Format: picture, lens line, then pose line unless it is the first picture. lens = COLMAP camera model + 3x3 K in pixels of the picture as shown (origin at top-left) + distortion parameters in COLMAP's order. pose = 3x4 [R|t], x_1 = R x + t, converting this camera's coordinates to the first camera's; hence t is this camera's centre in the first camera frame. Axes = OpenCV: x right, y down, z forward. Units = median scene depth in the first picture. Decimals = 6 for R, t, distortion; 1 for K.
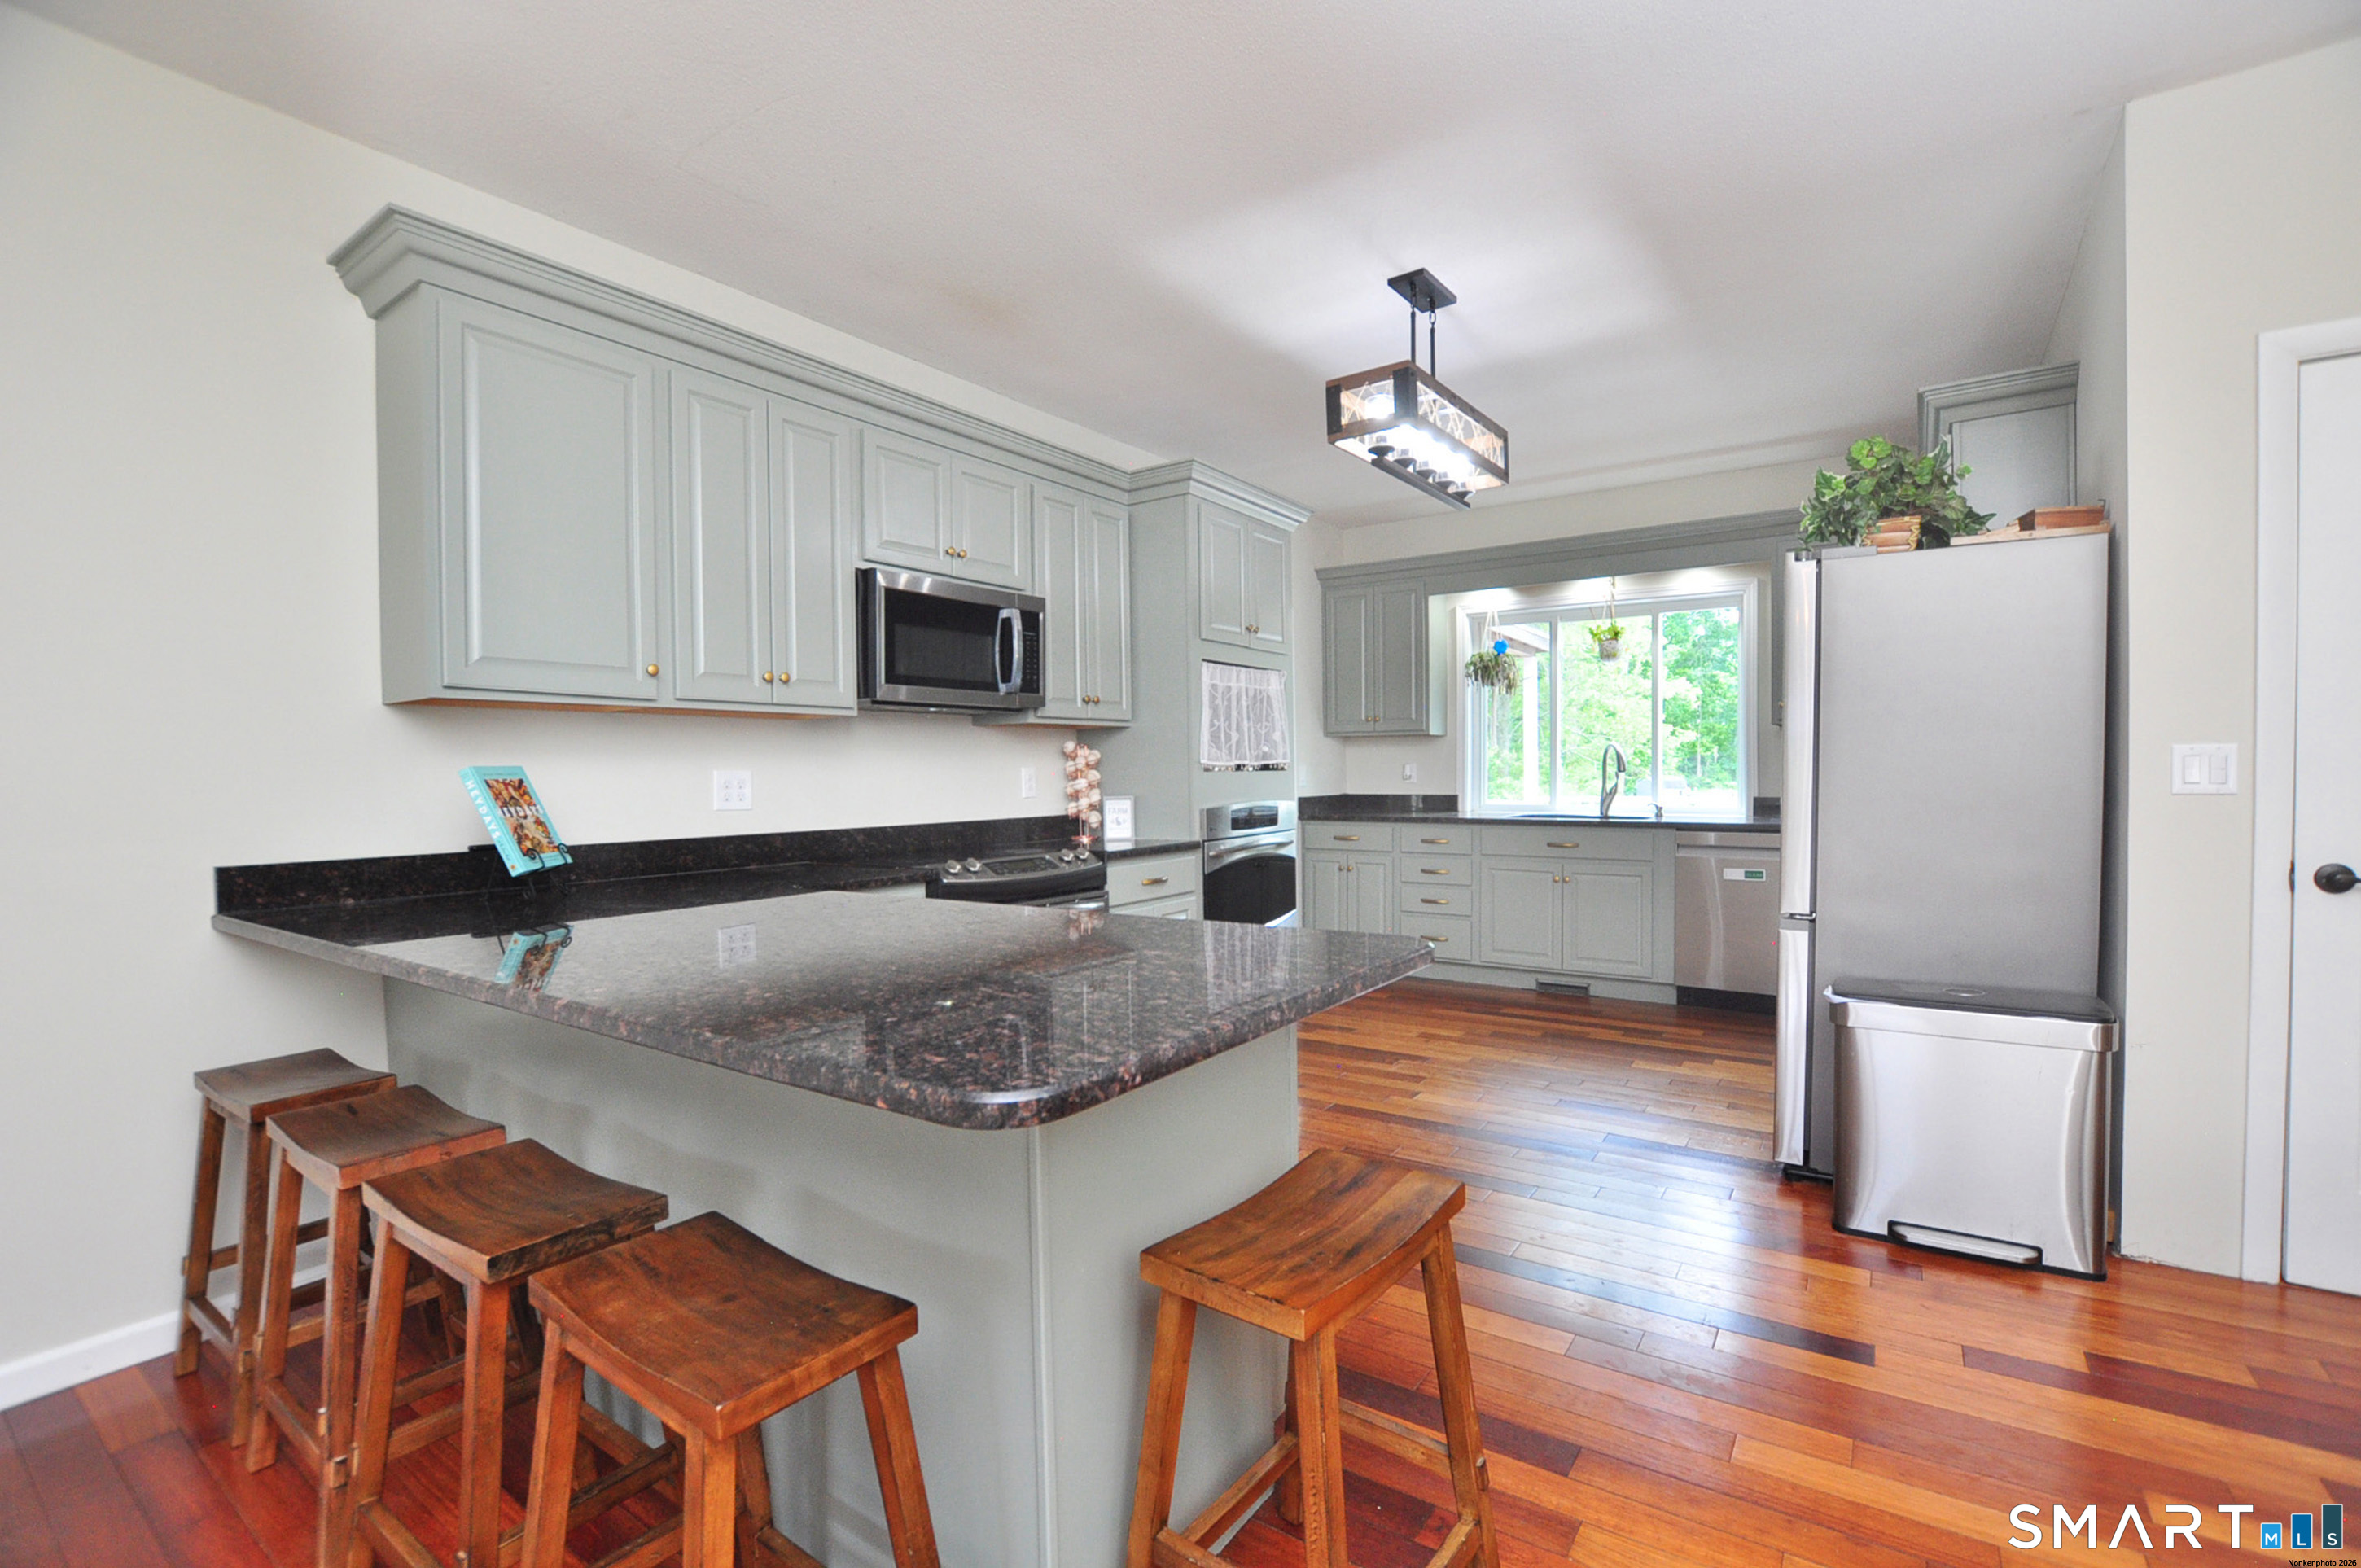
lens RADIAL K [[1032.6, 0, 1192.2], [0, 1032.6, 793.9], [0, 0, 1]] dist [-0.030578, 0.000239]
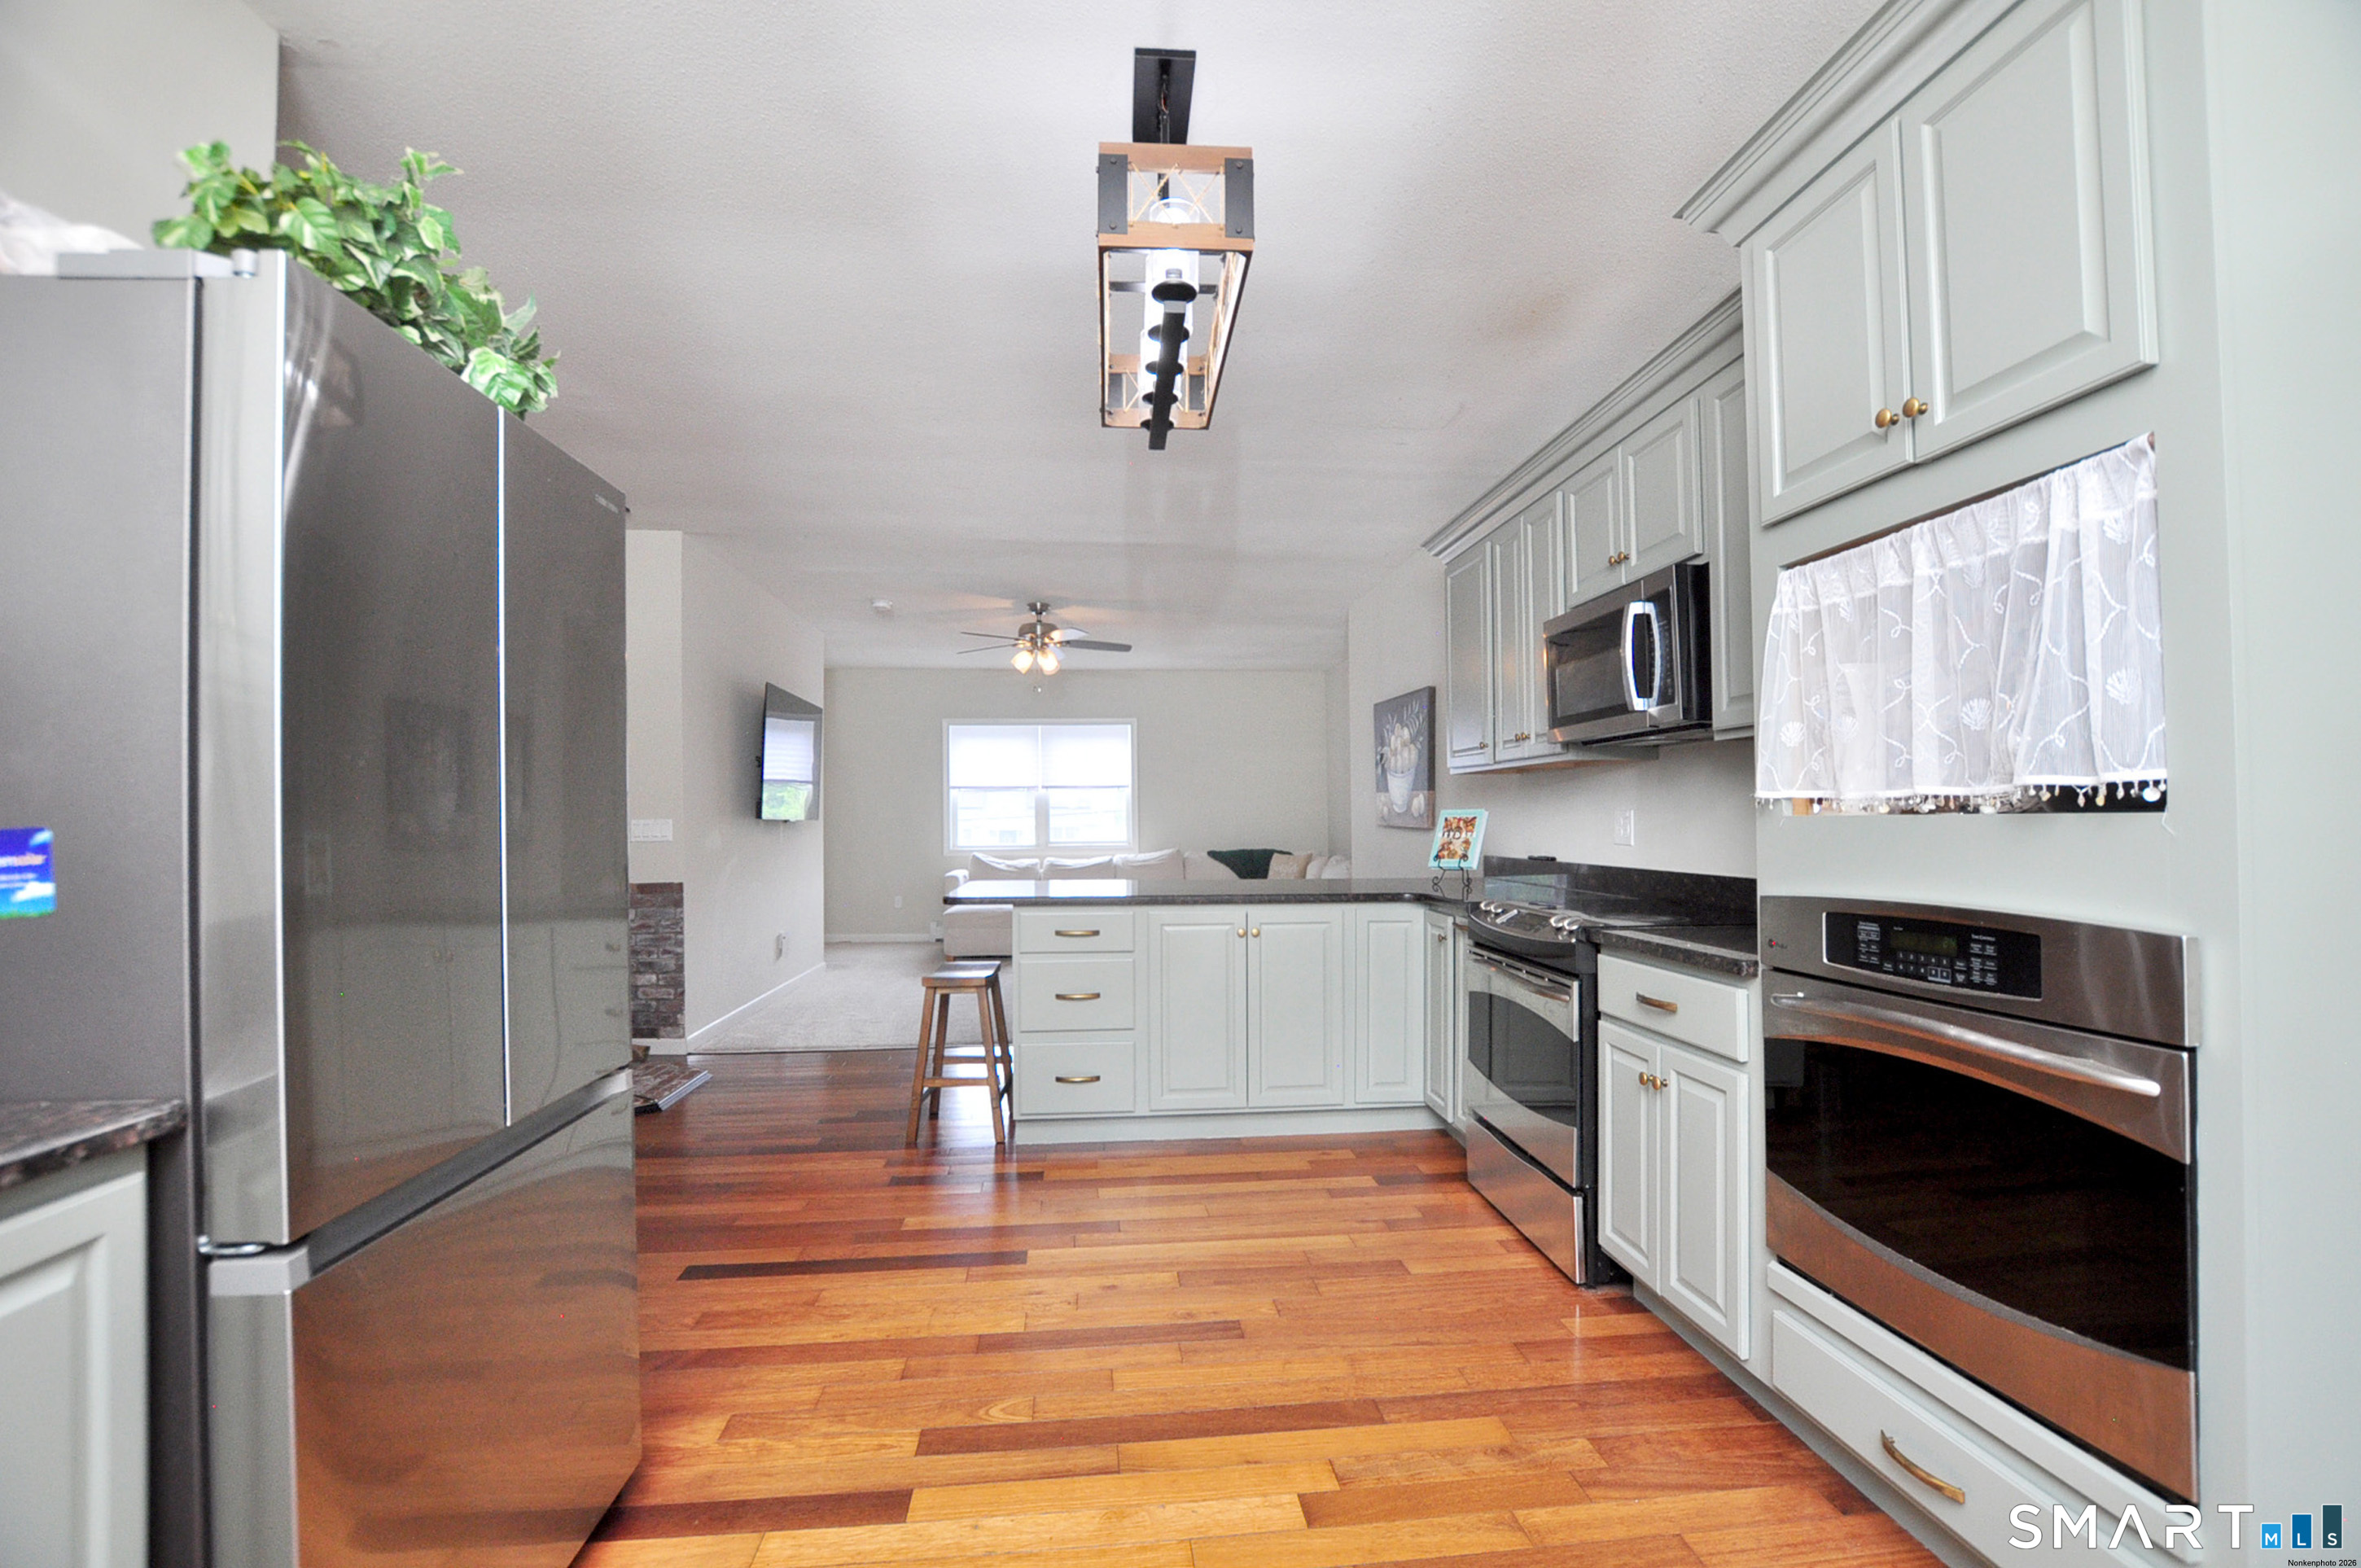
lens RADIAL K [[1032.6, 0, 1192.2], [0, 1032.6, 793.9], [0, 0, 1]] dist [-0.030578, 0.000239]
pose [[-0.756279, 0.006003, -0.654222, 0.484279], [0.002835, 0.999979, 0.005899, -0.033412], [0.654243, 0.002607, -0.756280, 1.134485]]
